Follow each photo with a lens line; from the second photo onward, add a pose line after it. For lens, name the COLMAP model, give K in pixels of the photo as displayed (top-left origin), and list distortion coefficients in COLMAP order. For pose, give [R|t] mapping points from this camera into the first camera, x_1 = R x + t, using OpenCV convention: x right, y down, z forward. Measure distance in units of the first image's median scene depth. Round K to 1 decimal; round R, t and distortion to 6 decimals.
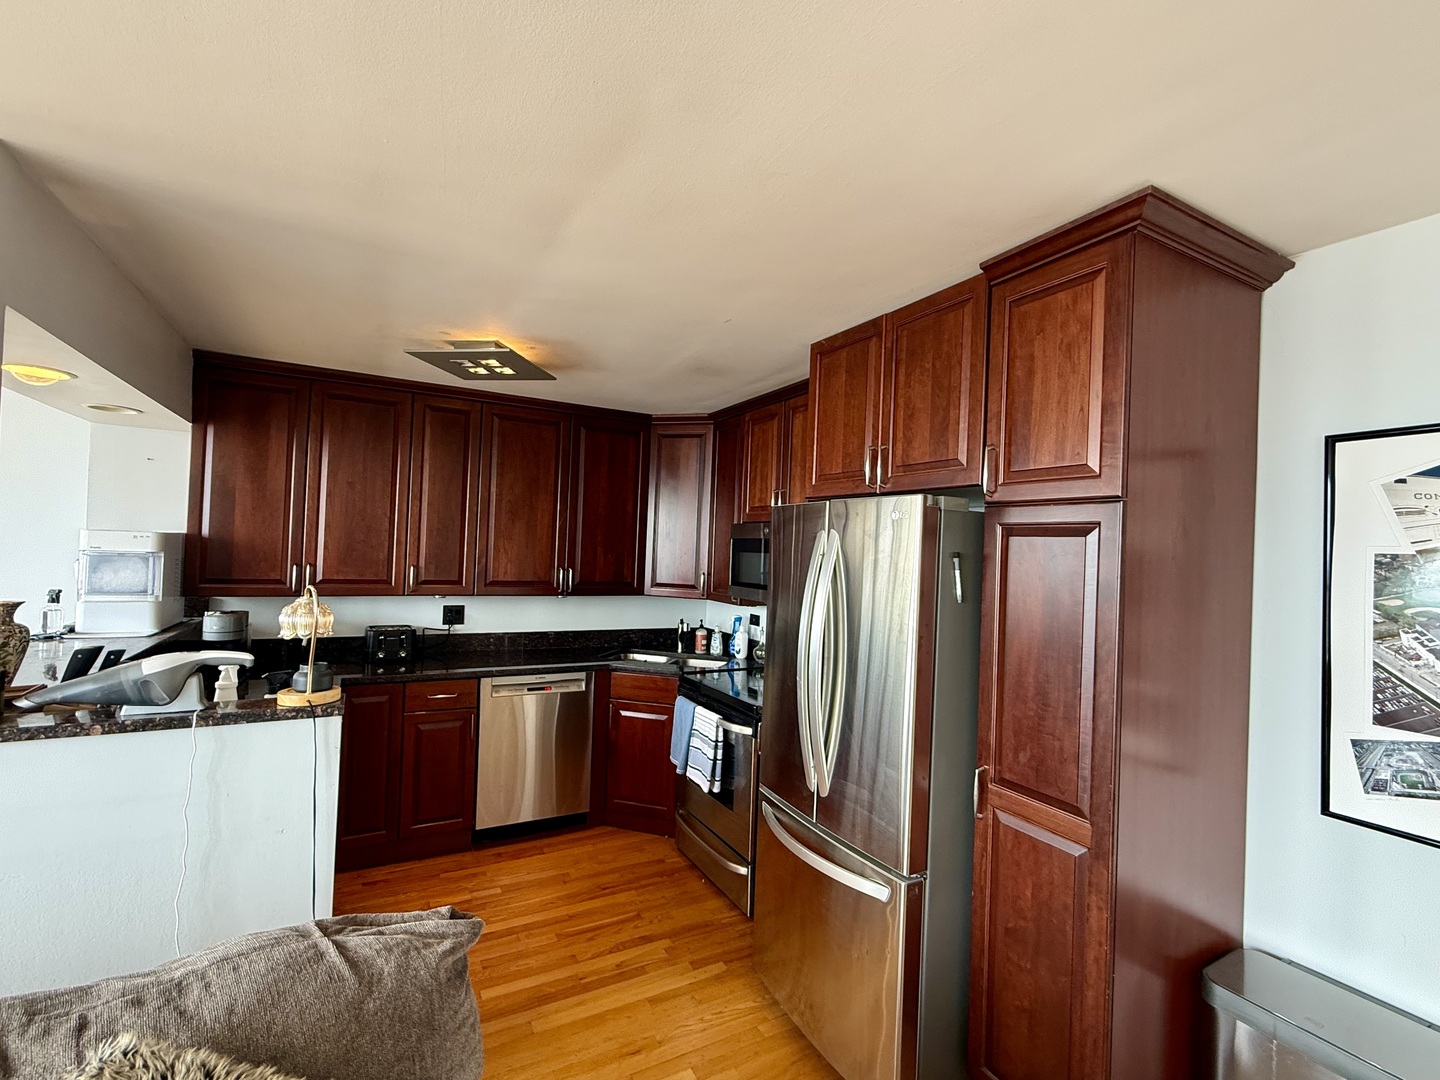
lens RADIAL K [[645.7, 0, 720.0], [0, 645.7, 540.0], [0, 0, 1]] dist [0.002358, 0.000396]
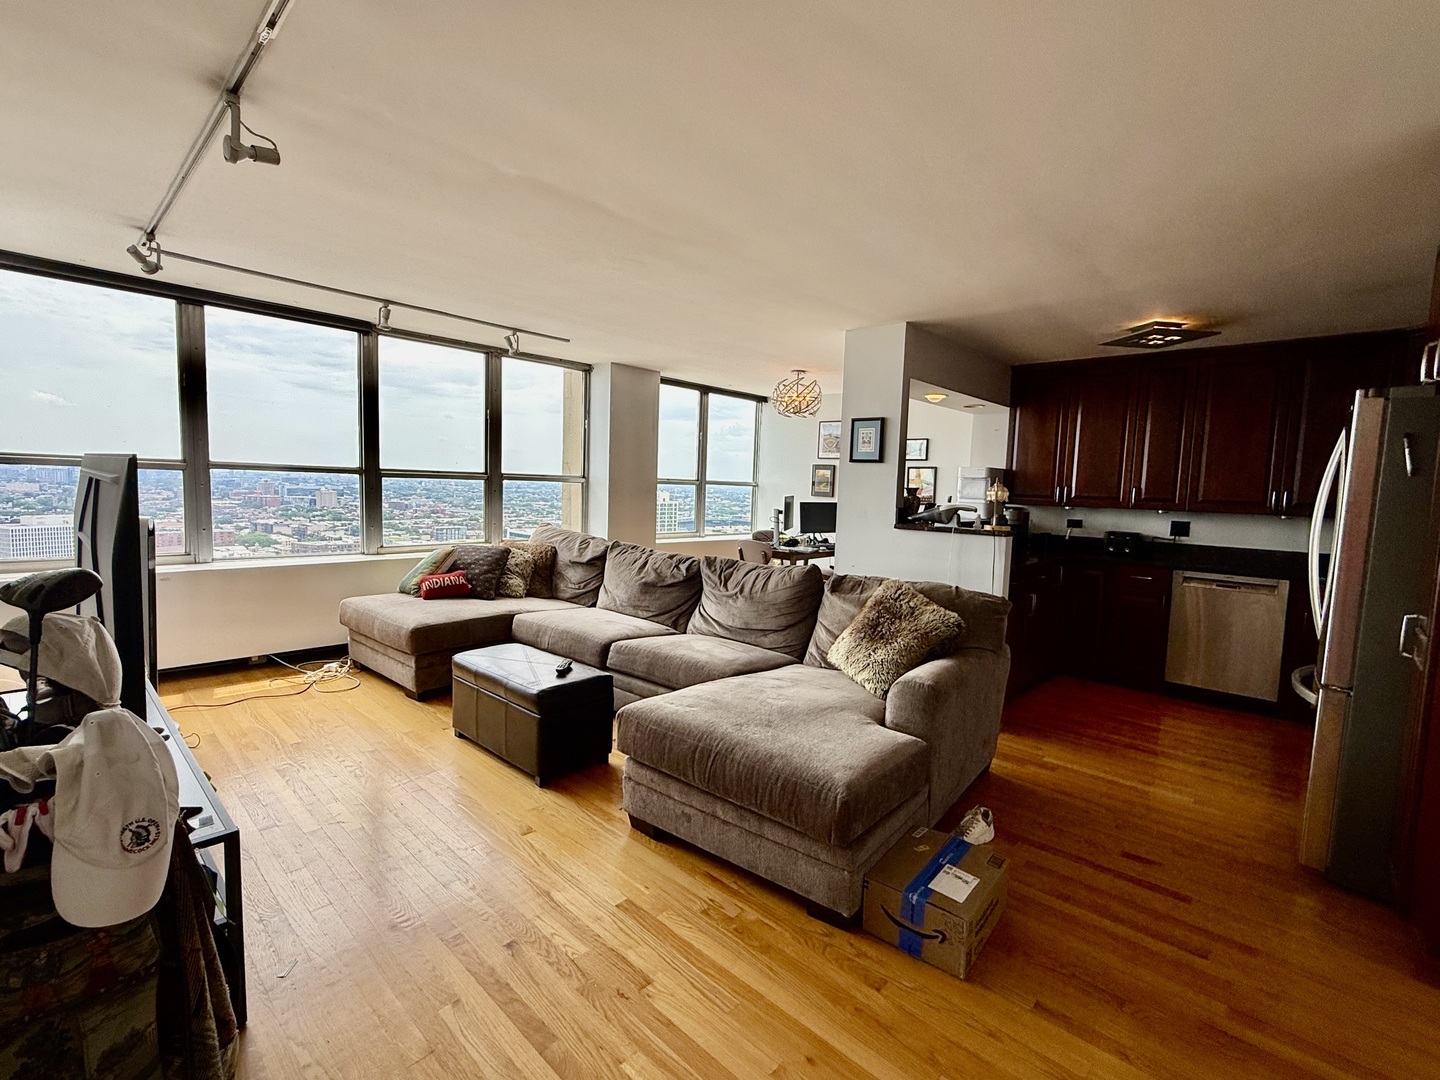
lens RADIAL K [[645.7, 0, 720.0], [0, 645.7, 540.0], [0, 0, 1]] dist [0.002358, 0.000396]
pose [[0.310462, 0.050990, -0.949217, 0.604100], [-0.002702, 0.998604, 0.052759, 0.084232], [0.950582, -0.013815, 0.310167, -0.305461]]
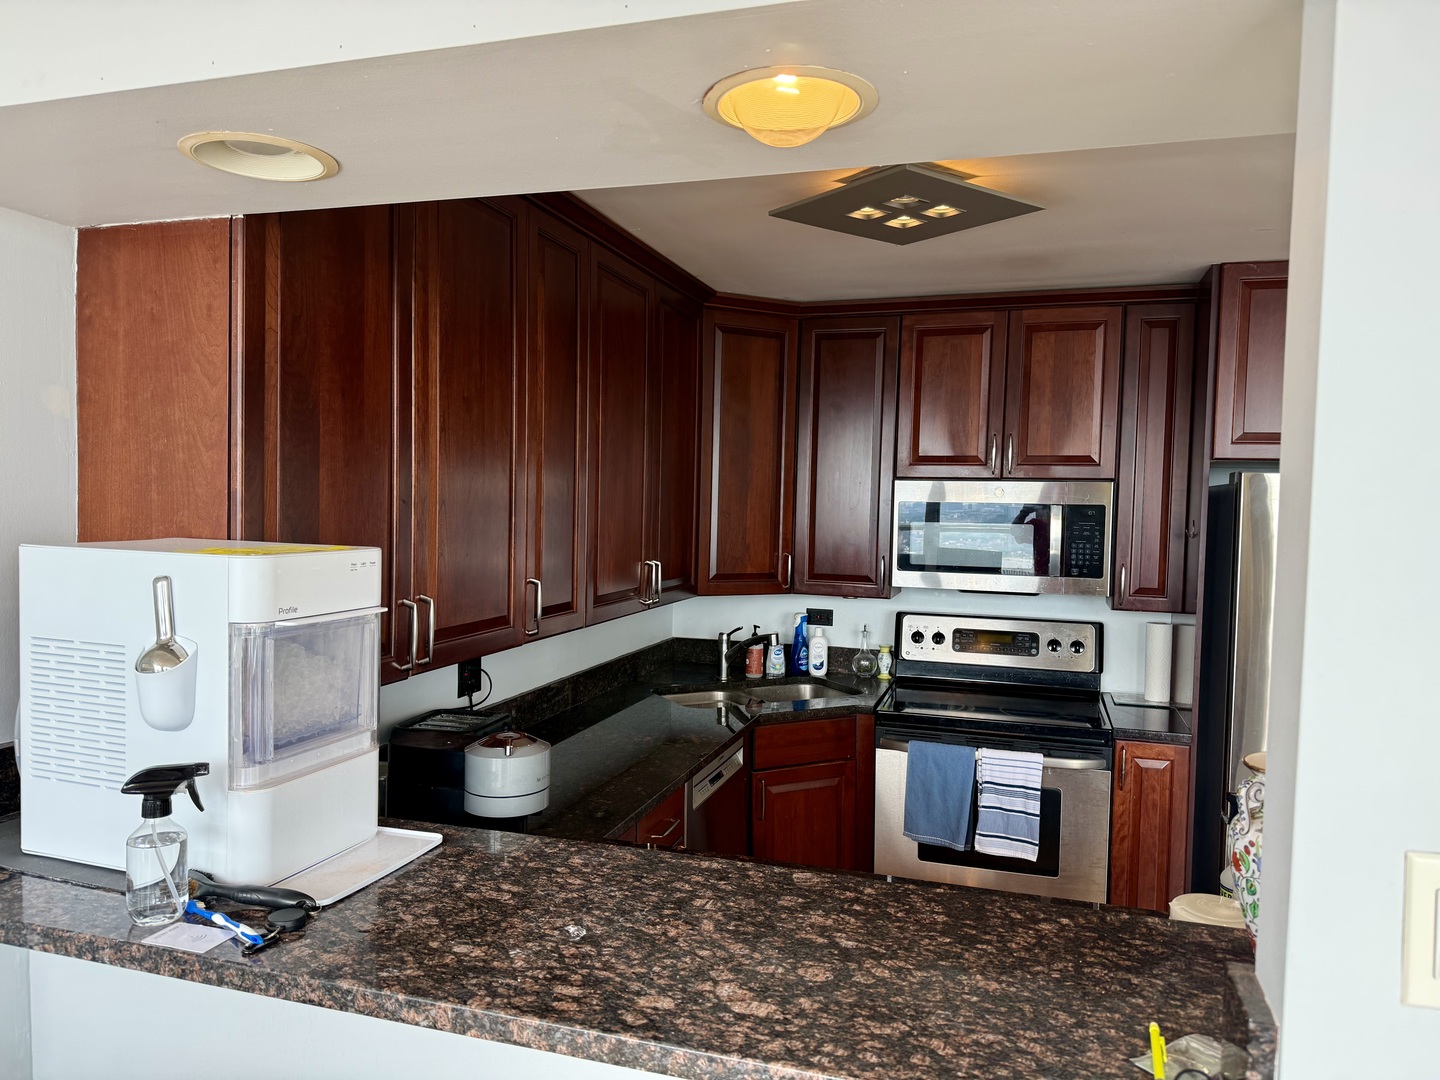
lens RADIAL K [[976.3, 0, 720.0], [0, 976.3, 540.0], [0, 0, 1]] dist [0.005614, 0.000198]
pose [[0.730694, -0.050670, 0.680822, -0.886484], [-0.005484, 0.996774, 0.080069, -0.047297], [-0.682683, -0.062240, 0.728059, 0.410040]]
